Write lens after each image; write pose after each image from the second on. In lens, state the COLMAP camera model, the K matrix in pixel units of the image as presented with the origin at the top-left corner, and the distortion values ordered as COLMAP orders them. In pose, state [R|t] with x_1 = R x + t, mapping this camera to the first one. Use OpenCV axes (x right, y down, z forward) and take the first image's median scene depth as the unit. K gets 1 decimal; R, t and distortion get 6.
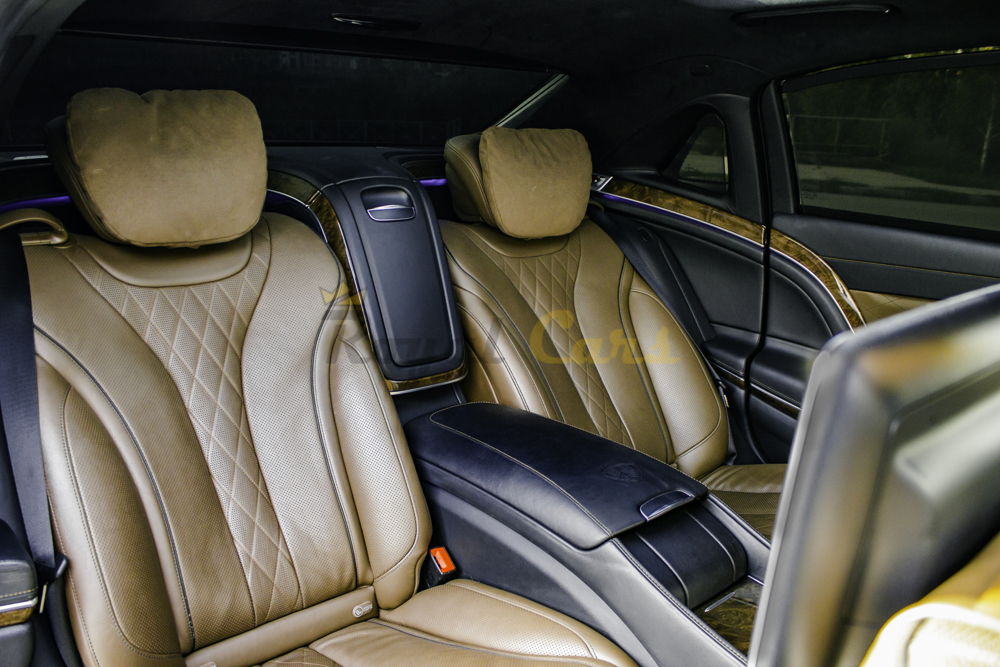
lens RADIAL K [[843.4, 0, 500.0], [0, 843.4, 333.5], [0, 0, 1]] dist [-0.004707, -0.001754]
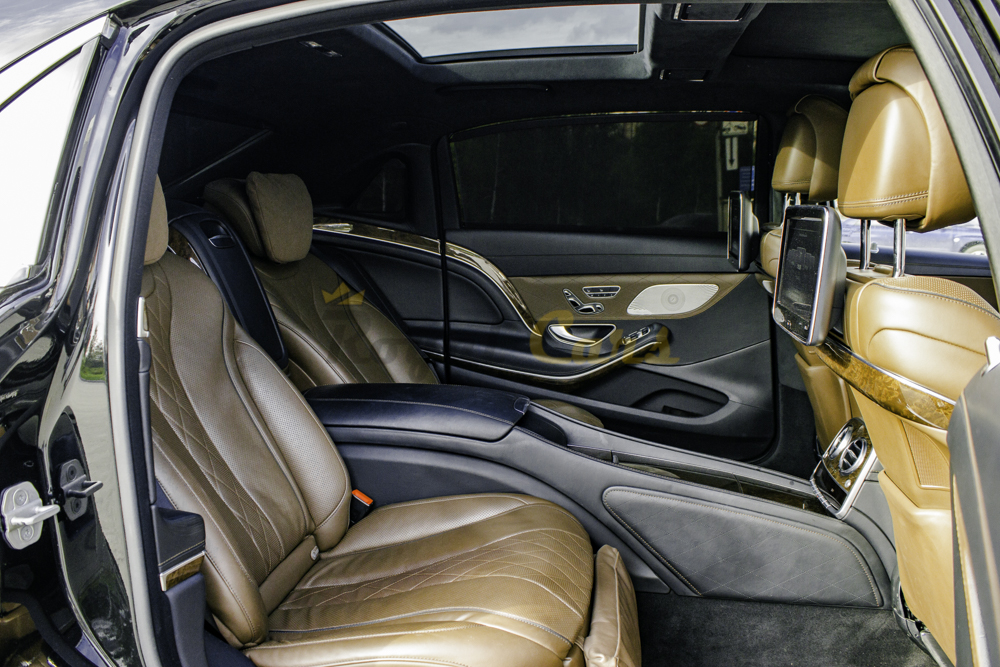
lens RADIAL K [[843.4, 0, 500.0], [0, 843.4, 333.5], [0, 0, 1]] dist [-0.004707, -0.001754]
pose [[0.787949, -0.138341, 0.599998, -0.471041], [0.179485, 0.983721, -0.008893, 0.052867], [-0.589000, 0.114697, 0.799952, -0.130063]]
